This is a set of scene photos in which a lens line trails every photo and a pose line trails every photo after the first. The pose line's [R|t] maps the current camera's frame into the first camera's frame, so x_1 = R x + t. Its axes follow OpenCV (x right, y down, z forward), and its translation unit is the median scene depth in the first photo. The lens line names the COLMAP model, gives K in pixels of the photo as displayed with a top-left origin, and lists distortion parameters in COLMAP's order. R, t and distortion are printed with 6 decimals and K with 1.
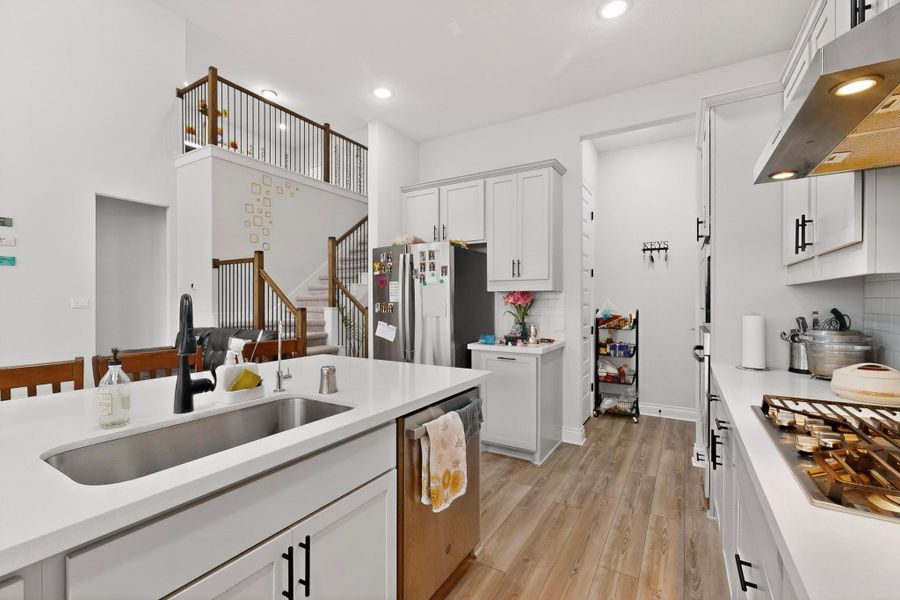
lens RADIAL K [[392.6, 0, 451.2], [0, 392.6, 301.0], [0, 0, 1]] dist [0.002494, -0.001279]
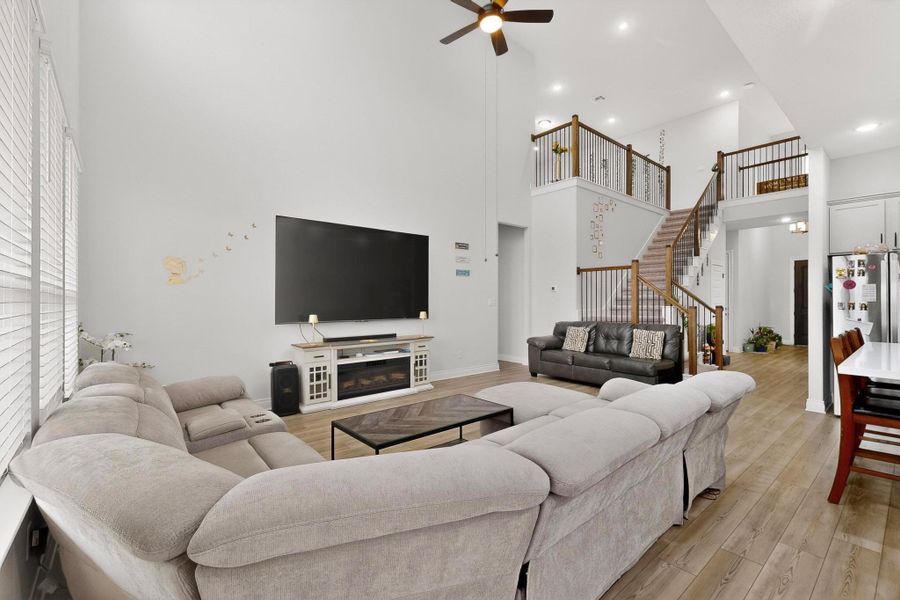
lens RADIAL K [[395.4, 0, 450.0], [0, 395.4, 300.0], [0, 0, 1]] dist [0.010434, -0.000178]
pose [[0.947305, 0.000267, -0.320332, -0.637543], [-0.001002, 0.999997, -0.002130, 0.001174], [0.320330, 0.002338, 0.947303, -0.366734]]
